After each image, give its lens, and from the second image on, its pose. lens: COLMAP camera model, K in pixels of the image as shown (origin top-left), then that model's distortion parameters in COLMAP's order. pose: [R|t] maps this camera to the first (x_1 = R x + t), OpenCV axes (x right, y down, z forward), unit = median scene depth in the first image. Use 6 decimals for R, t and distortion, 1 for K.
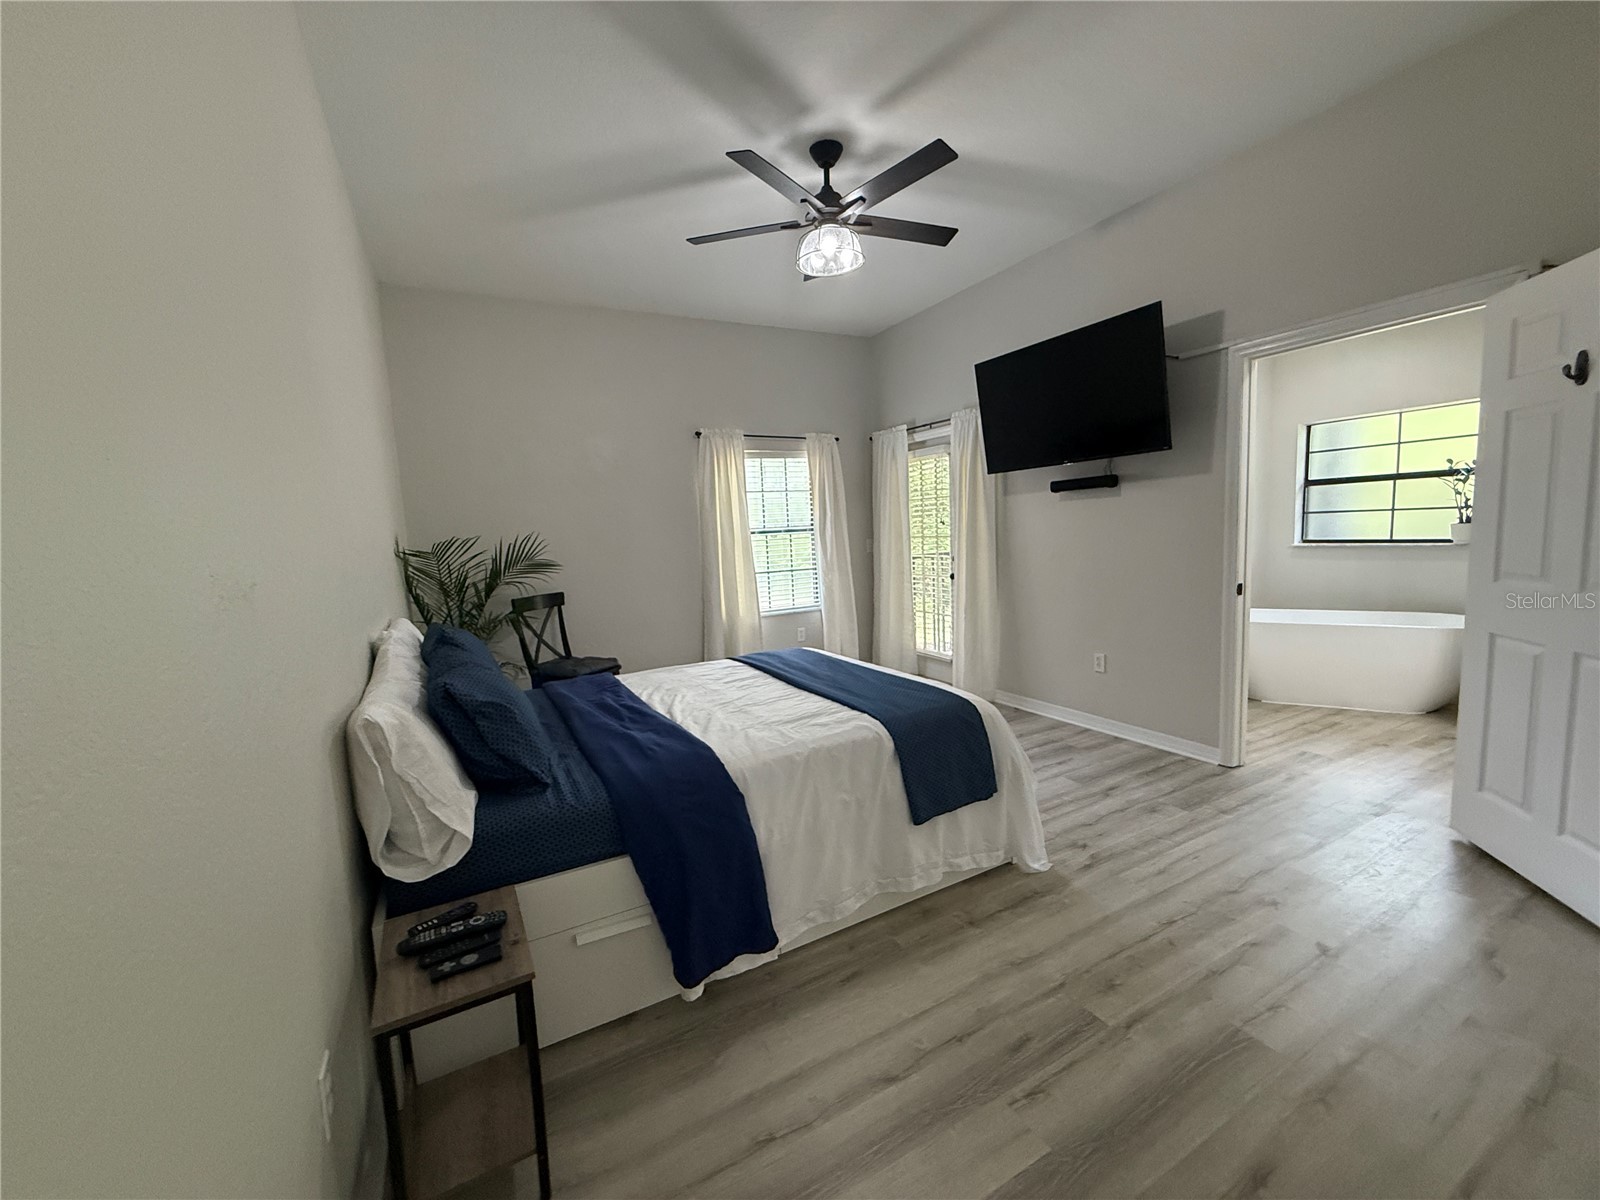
lens RADIAL K [[637.5, 0, 796.3], [0, 637.5, 598.5], [0, 0, 1]] dist [-0.003043, -0.000510]
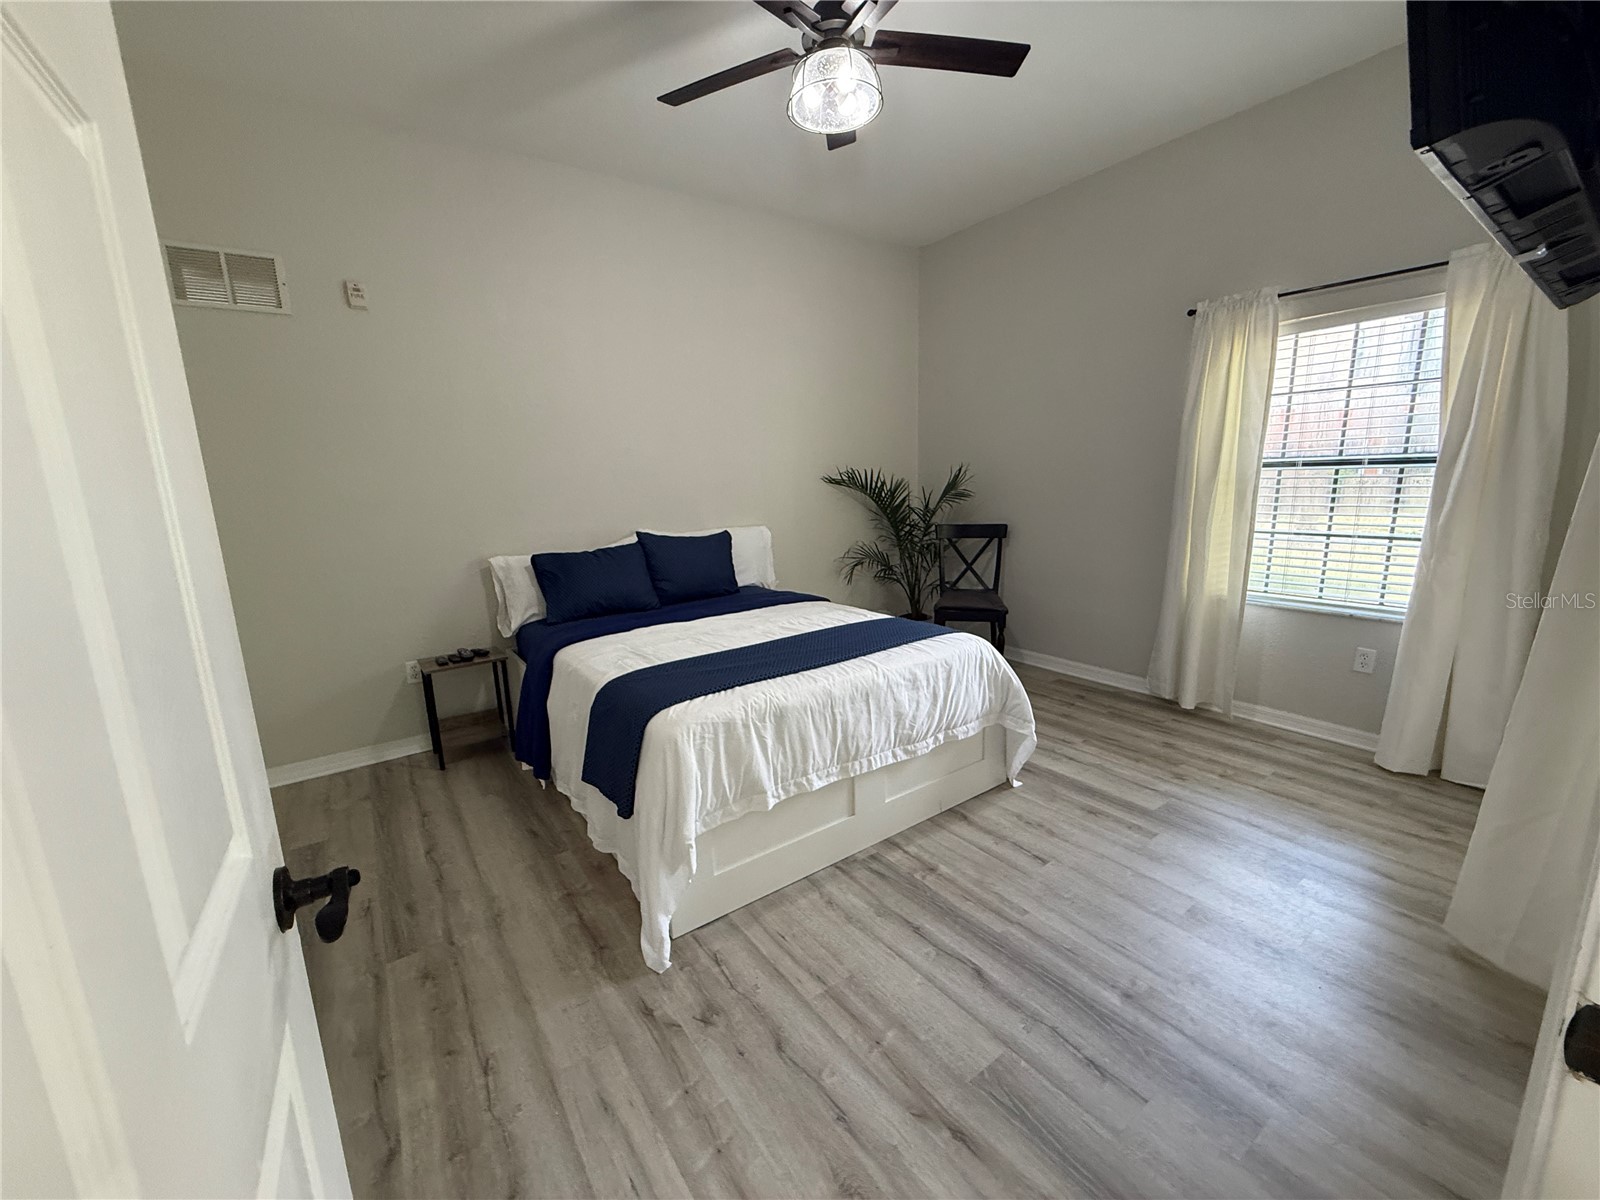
lens RADIAL K [[637.5, 0, 796.3], [0, 637.5, 598.5], [0, 0, 1]] dist [-0.003043, -0.000510]
pose [[0.123420, 0.228981, -0.965575, 0.690789], [-0.081202, 0.972081, 0.220145, -0.110496], [0.989027, 0.051236, 0.138568, 0.700278]]
